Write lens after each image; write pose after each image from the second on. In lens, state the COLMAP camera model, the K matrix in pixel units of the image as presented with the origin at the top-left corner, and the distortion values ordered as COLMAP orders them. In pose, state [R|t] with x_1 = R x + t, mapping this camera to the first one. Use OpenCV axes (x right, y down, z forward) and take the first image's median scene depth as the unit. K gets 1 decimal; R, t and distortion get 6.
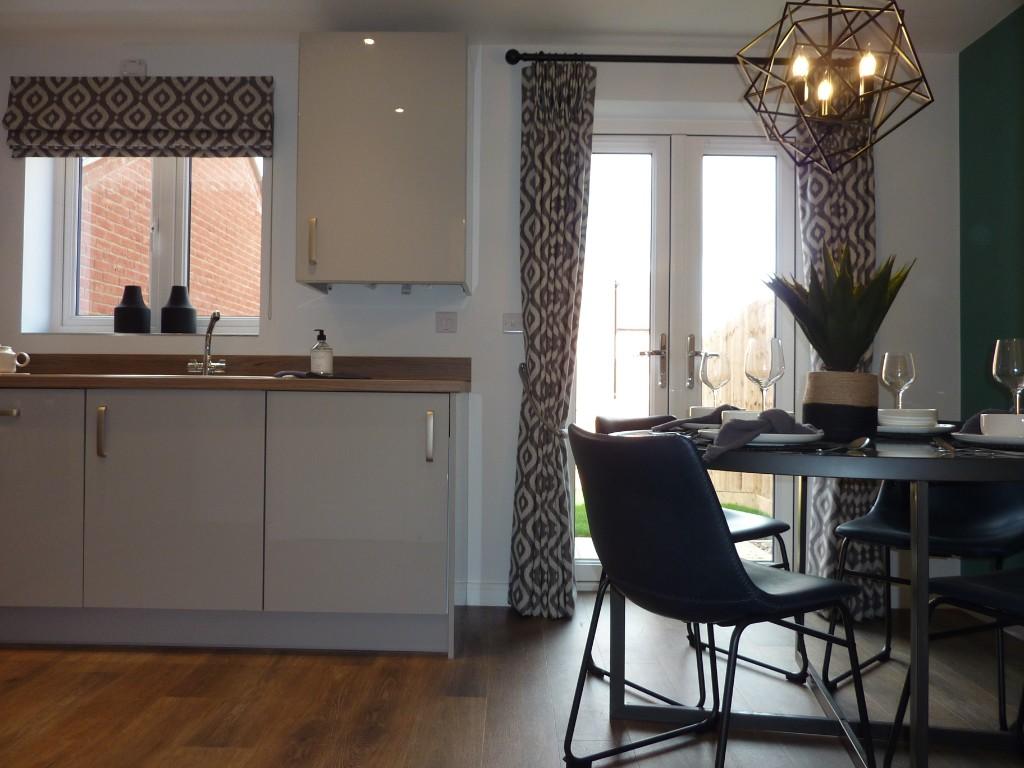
lens RADIAL K [[808.5, 0, 510.9], [0, 808.5, 381.0], [0, 0, 1]] dist [-0.018359, 0.006800]
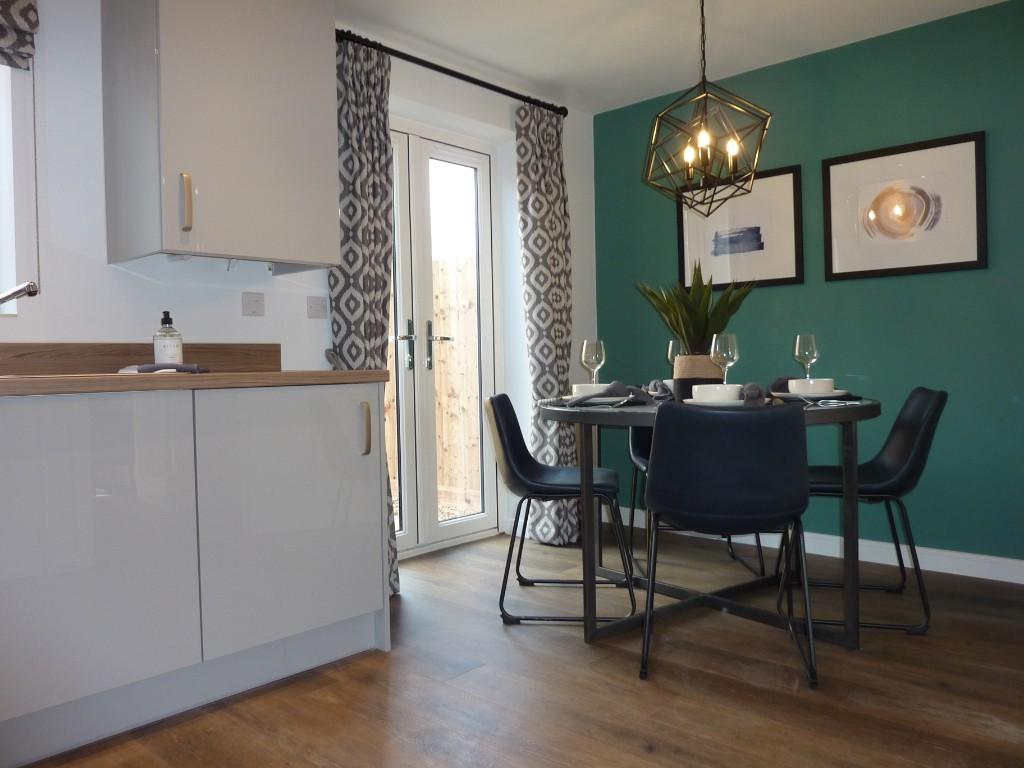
lens RADIAL K [[808.5, 0, 513.8], [0, 808.5, 379.7], [0, 0, 1]] dist [-0.018359, 0.006800]
pose [[0.660260, -0.040839, 0.749926, -0.593944], [0.017952, 0.999093, 0.038603, -0.019412], [-0.750823, -0.012025, 0.660394, 0.202242]]
